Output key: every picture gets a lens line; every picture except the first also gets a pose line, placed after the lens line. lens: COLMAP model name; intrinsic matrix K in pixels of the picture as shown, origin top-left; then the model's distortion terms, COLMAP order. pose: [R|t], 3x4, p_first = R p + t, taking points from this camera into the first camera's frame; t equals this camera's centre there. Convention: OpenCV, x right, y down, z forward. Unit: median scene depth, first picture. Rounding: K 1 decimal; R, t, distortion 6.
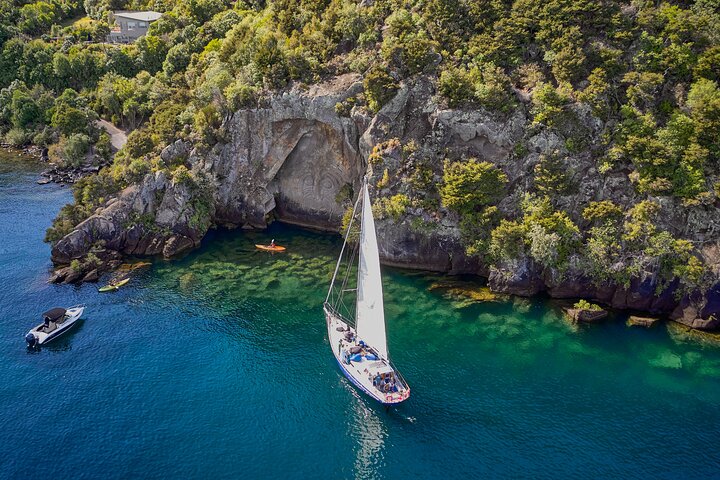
lens RADIAL K [[657.6, 0, 358.7], [0, 657.6, 239.7], [0, 0, 1]] dist [0.013462, 0.000000]
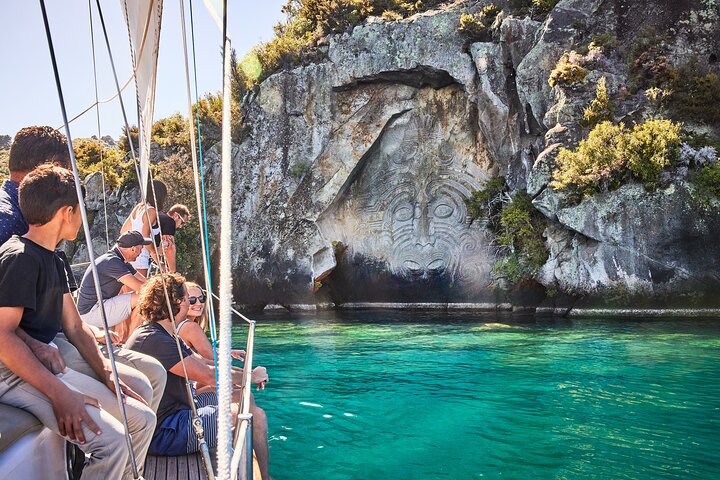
lens RADIAL K [[657.6, 0, 361.9], [0, 657.6, 241.3], [0, 0, 1]] dist [0.013462, 0.000000]
pose [[0.996926, -0.044831, -0.064260, -0.078650], [0.011308, 0.893869, -0.448186, 0.153944], [0.077532, 0.446081, 0.891628, 0.587083]]
